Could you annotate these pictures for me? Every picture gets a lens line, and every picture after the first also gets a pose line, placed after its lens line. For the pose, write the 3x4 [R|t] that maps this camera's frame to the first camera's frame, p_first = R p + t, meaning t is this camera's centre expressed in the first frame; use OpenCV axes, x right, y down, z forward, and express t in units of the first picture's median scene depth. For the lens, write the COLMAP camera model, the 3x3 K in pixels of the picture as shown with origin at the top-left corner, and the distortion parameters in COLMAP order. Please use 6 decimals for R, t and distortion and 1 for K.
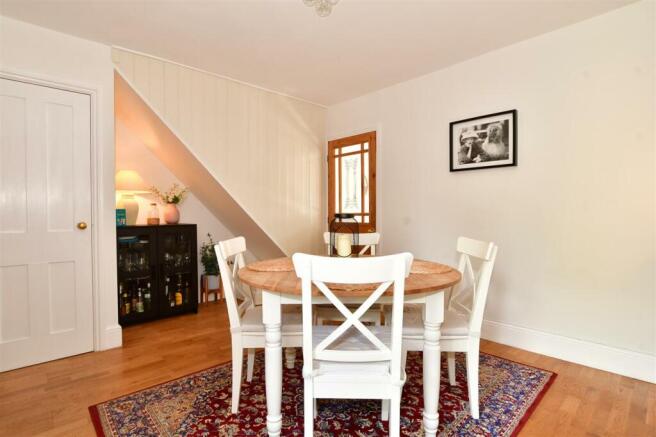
lens RADIAL K [[323.1, 0, 328.0], [0, 323.1, 218.5], [0, 0, 1]] dist [-0.025232, 0.000032]
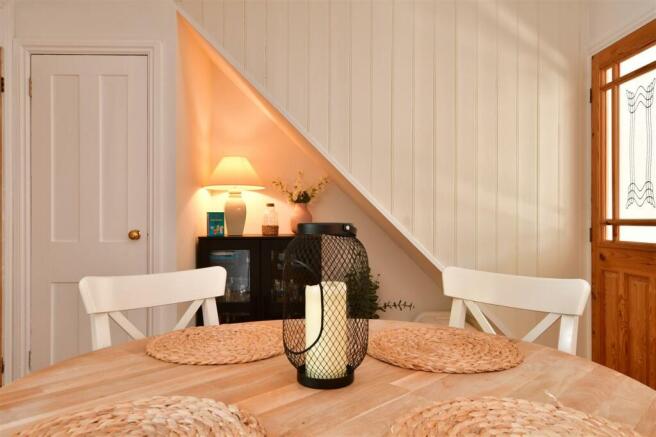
lens RADIAL K [[477.3, 0, 328.0], [0, 477.3, 218.5], [0, 0, 1]] dist [0.003089, 0.002672]
pose [[0.741527, 0.003148, -0.670916, 0.201138], [-0.014426, 0.999833, -0.011253, -0.006365], [0.670768, 0.018023, 0.741448, 0.327762]]
